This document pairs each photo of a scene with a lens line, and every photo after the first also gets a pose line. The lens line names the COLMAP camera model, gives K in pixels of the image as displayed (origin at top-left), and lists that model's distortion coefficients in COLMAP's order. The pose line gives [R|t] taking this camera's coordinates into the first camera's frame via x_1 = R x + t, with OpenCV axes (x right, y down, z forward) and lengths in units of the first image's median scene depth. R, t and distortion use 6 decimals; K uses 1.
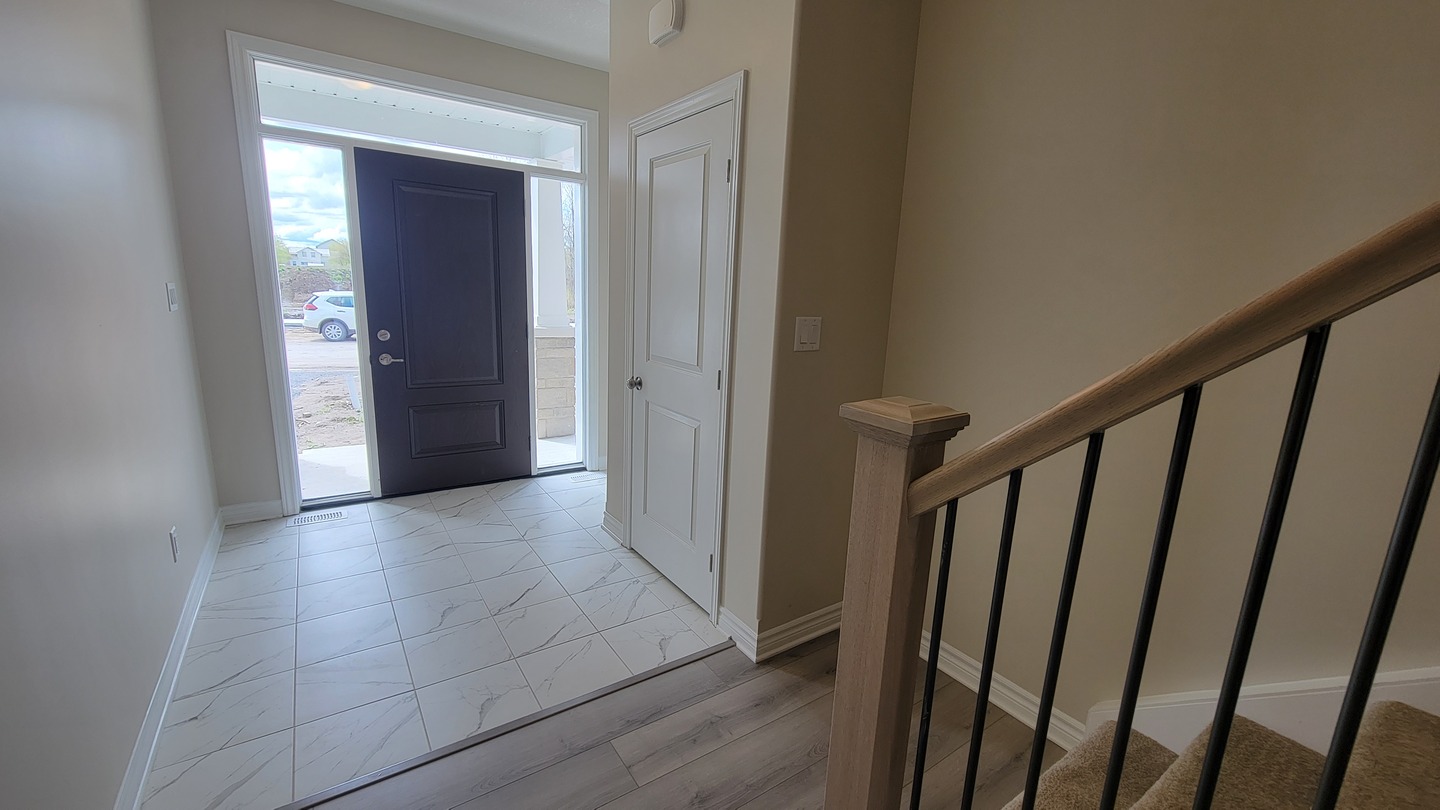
lens RADIAL K [[585.8, 0, 721.7], [0, 585.8, 405.8], [0, 0, 1]] dist [-0.003113, -0.001632]
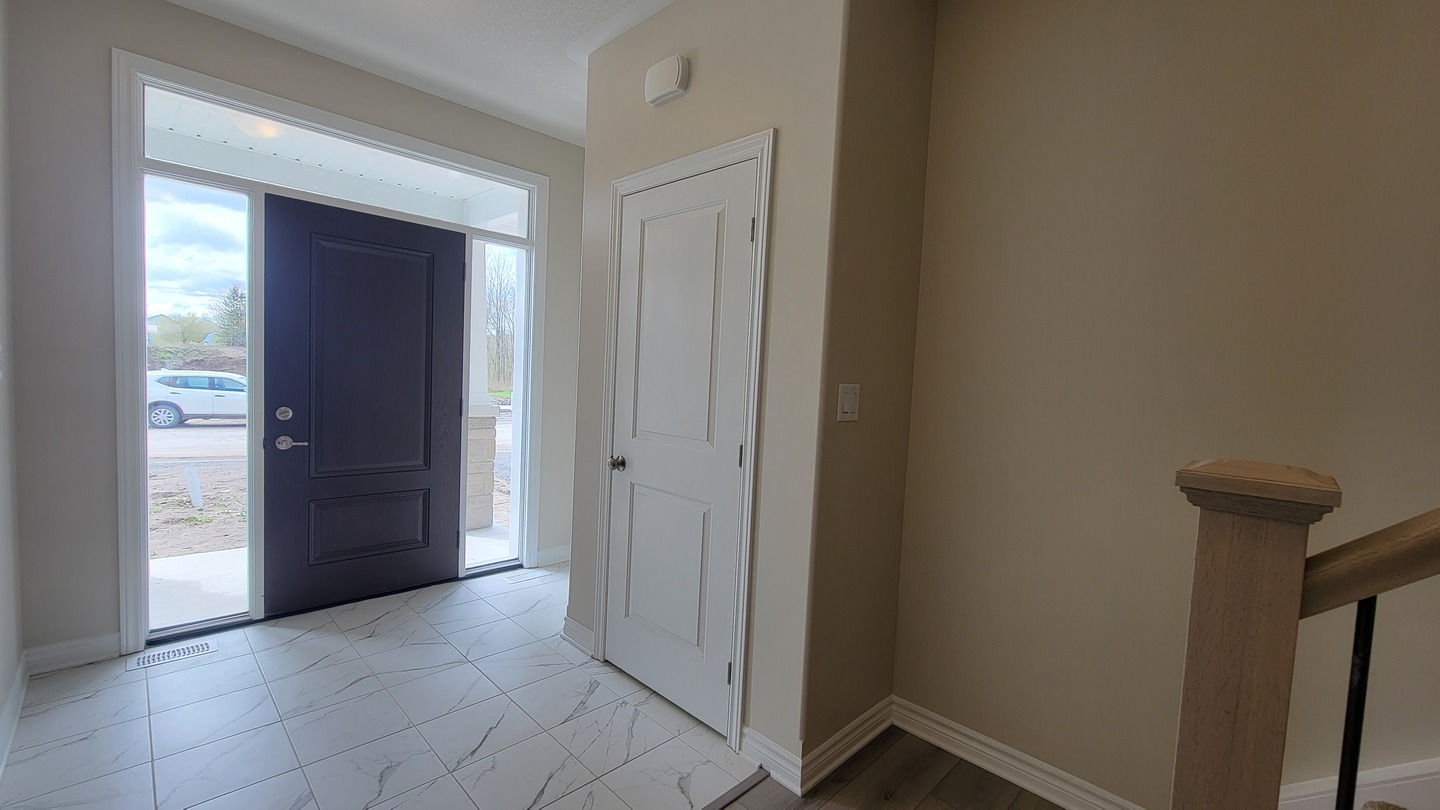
lens RADIAL K [[585.8, 0, 721.0], [0, 585.8, 404.5], [0, 0, 1]] dist [-0.003113, -0.001632]
pose [[0.981873, -0.006454, 0.189432, -0.144664], [0.033040, 0.989947, -0.137524, 0.000037], [-0.186640, 0.141290, 0.972215, 0.096478]]
